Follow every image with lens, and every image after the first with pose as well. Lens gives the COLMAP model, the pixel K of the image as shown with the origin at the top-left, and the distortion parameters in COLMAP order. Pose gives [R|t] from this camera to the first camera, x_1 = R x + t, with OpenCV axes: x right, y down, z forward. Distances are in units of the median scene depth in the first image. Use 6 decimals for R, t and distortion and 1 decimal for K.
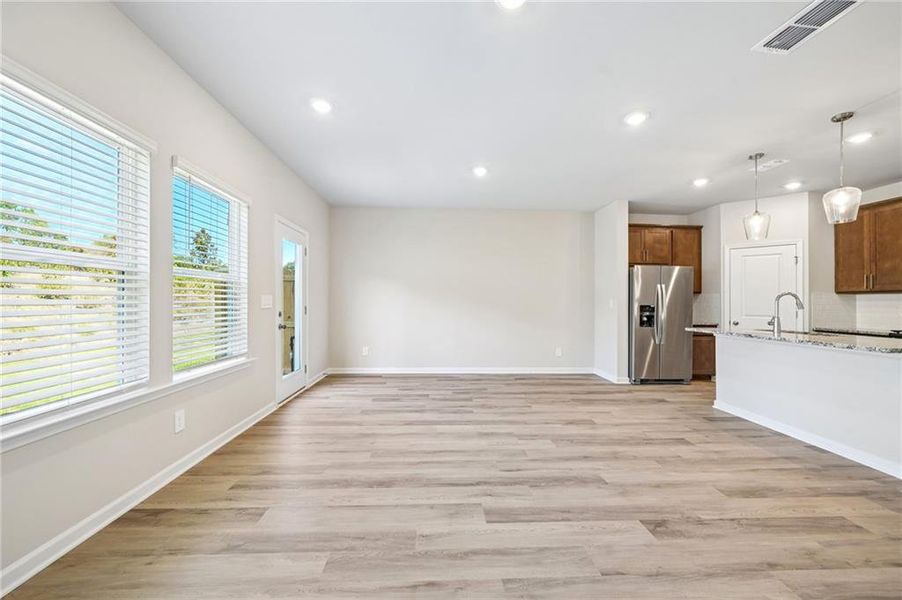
lens RADIAL K [[335.2, 0, 451.0], [0, 335.2, 300.0], [0, 0, 1]] dist [-0.000421, 0.000054]
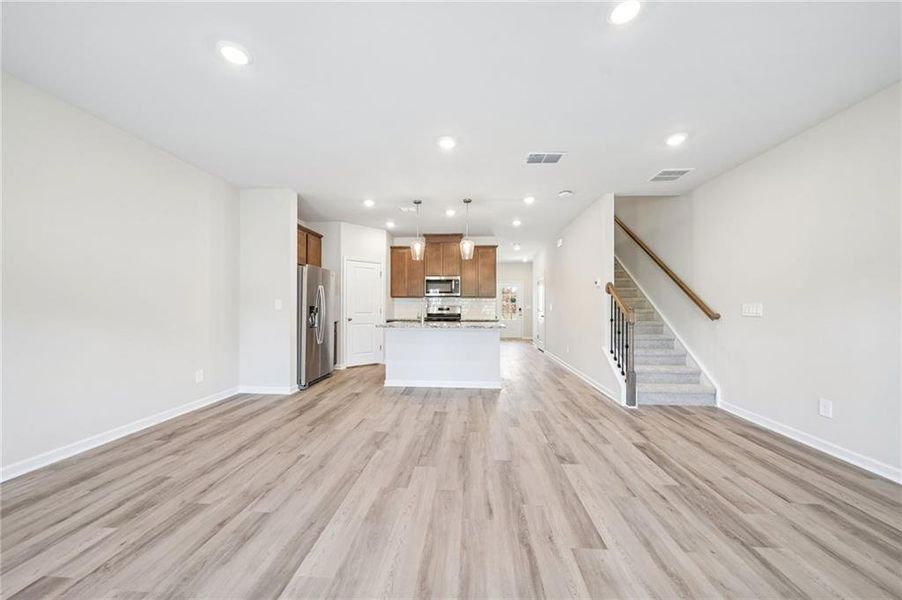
lens RADIAL K [[315.0, 0, 452.0], [0, 315.0, 304.5], [0, 0, 1]] dist [-0.006976, -0.000081]
pose [[0.120326, -0.009486, 0.992689, -0.523672], [-0.005861, 0.999930, 0.010266, -0.001322], [-0.992717, -0.007054, 0.120262, 0.890276]]
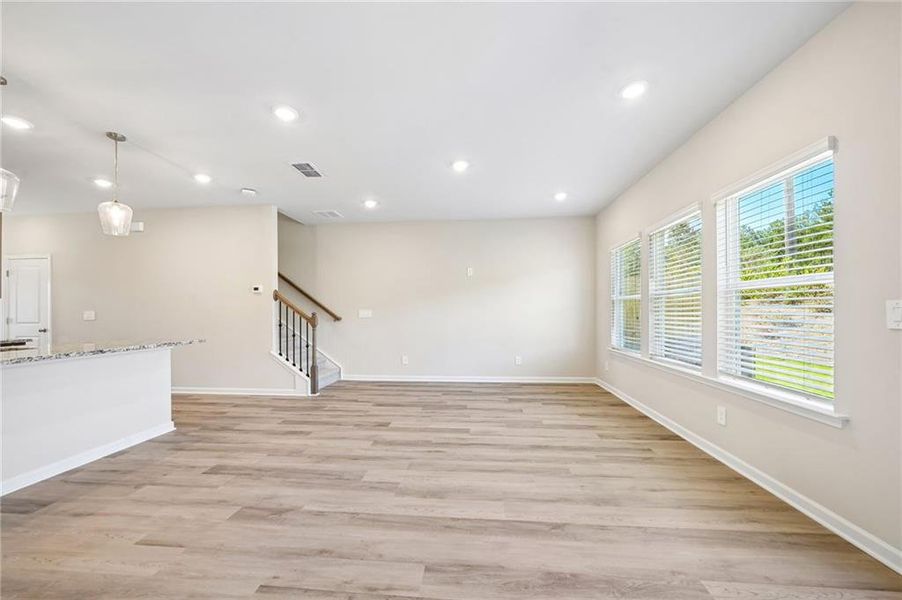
lens RADIAL K [[330.0, 0, 452.5], [0, 330.0, 311.2], [0, 0, 1]] dist [-0.005927, 0.000076]
pose [[-0.990521, -0.009861, 0.137009, -0.029956], [-0.010671, 0.999930, -0.005183, 0.012215], [-0.136948, -0.006596, -0.990556, 1.918808]]
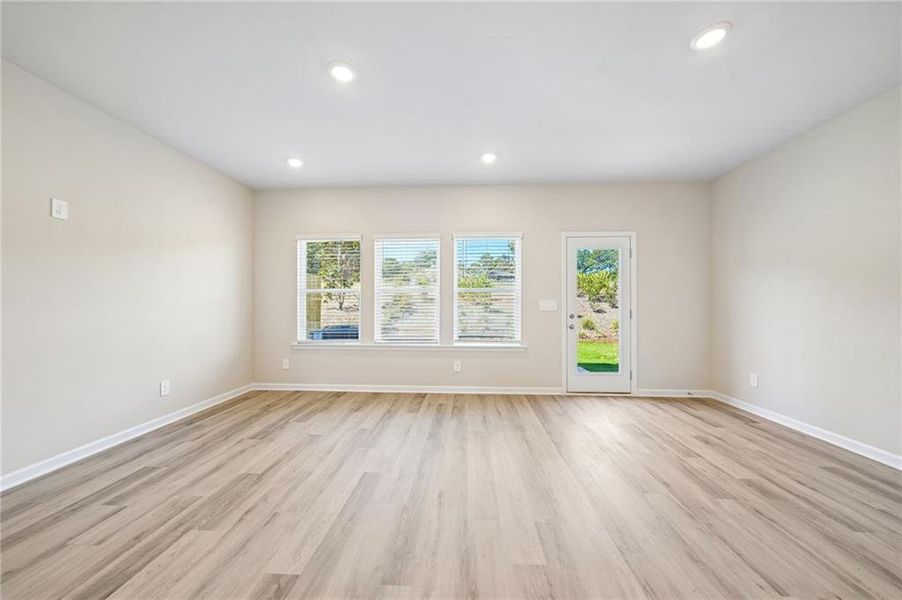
lens RADIAL K [[315.0, 0, 452.0], [0, 315.0, 304.5], [0, 0, 1]] dist [-0.006976, -0.000081]
pose [[-0.108534, -0.014457, -0.993988, 0.871120], [0.003473, 0.999883, -0.014921, 0.023279], [0.994087, -0.005071, -0.108471, 0.992823]]
